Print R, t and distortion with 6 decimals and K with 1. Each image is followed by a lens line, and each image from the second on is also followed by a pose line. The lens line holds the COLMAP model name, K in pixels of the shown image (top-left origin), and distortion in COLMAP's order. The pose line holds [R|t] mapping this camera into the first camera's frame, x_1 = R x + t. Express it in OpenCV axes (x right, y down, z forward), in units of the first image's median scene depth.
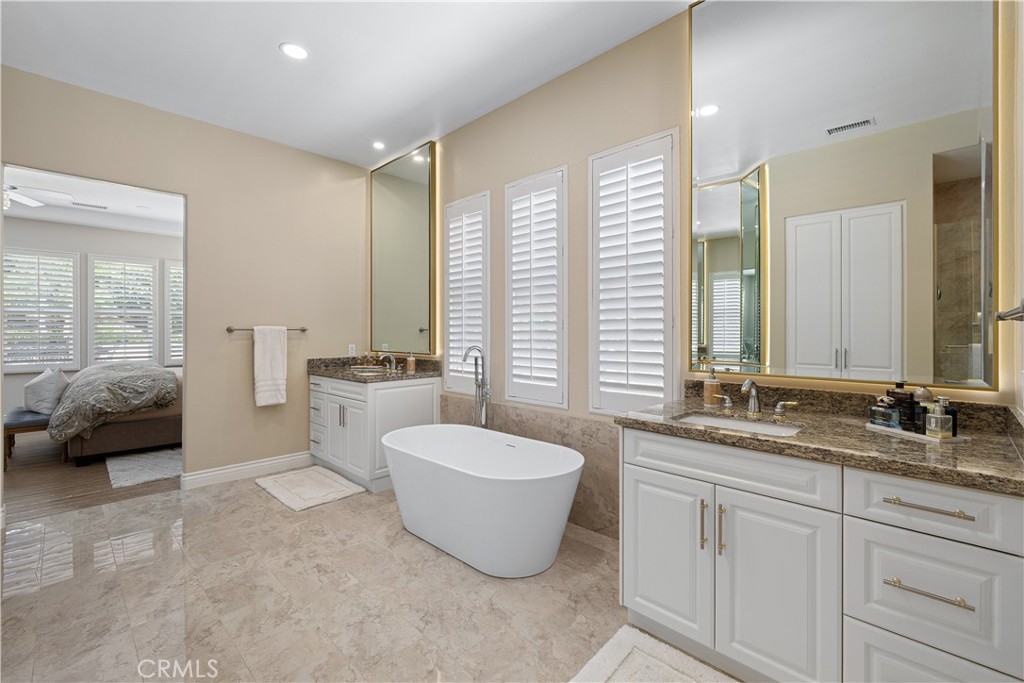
lens RADIAL K [[444.1, 0, 514.4], [0, 444.1, 334.9], [0, 0, 1]] dist [-0.001368, -0.000906]
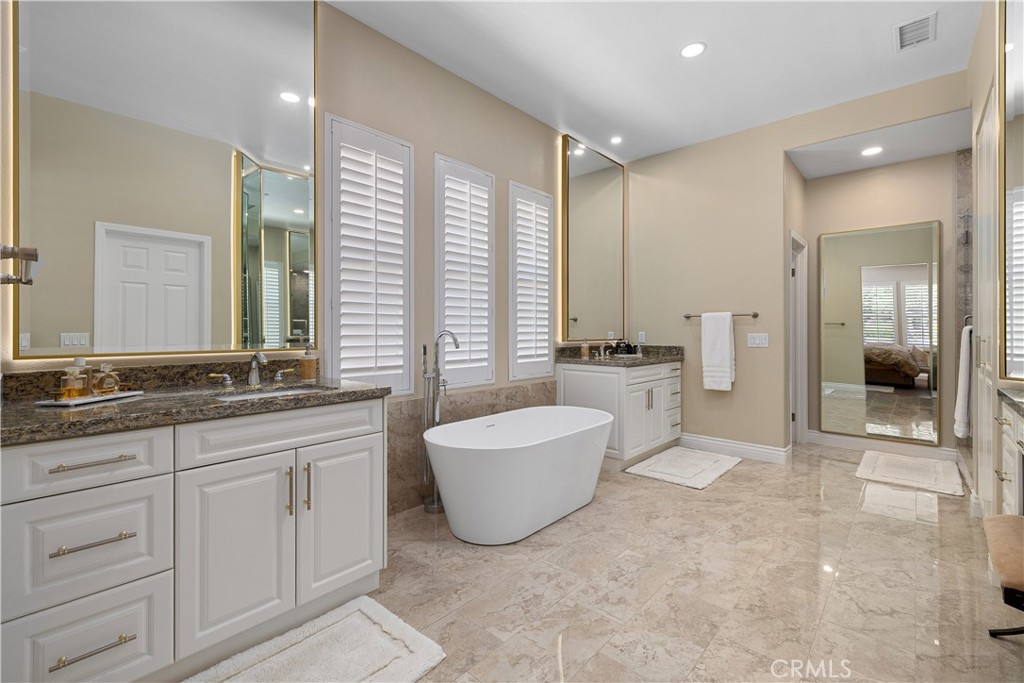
lens RADIAL K [[444.1, 0, 512.0], [0, 444.1, 332.6], [0, 0, 1]] dist [-0.001368, -0.000906]
pose [[-0.036156, -0.005770, 0.999329, -1.239142], [0.006056, 0.999964, 0.005993, 0.031576], [-0.999328, 0.006269, -0.036120, 1.168726]]
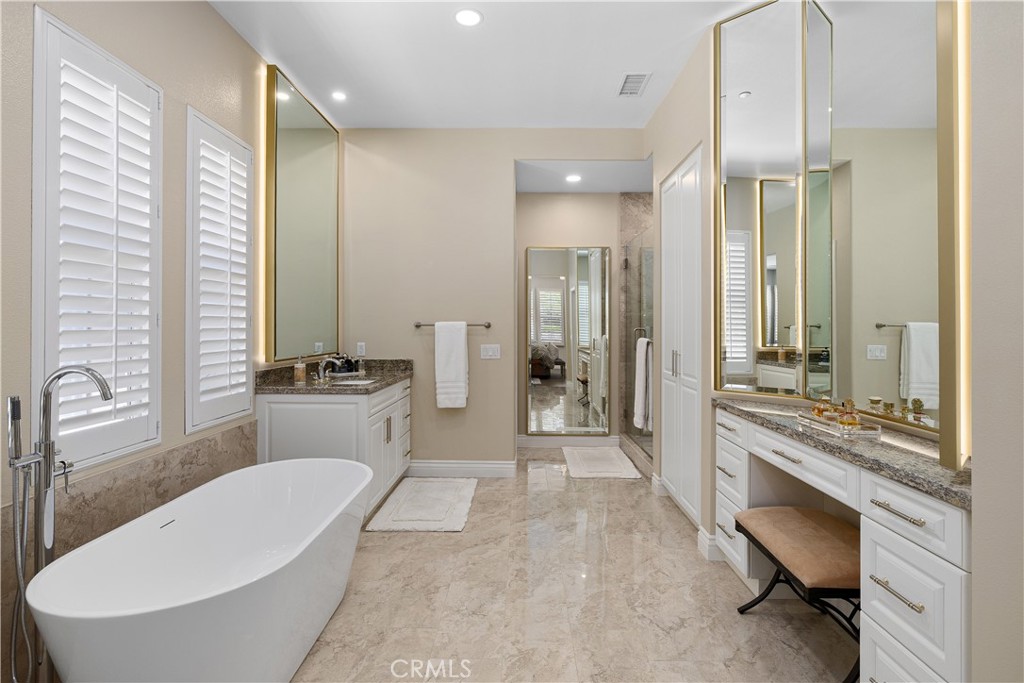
lens RADIAL K [[484.8, 0, 516.4], [0, 484.8, 326.5], [0, 0, 1]] dist [-0.010790, 0.001740]
pose [[-0.689951, -0.004220, 0.723844, -0.943413], [0.000025, 0.999983, 0.005854, -0.021535], [-0.723856, 0.004057, -0.689939, 1.309833]]
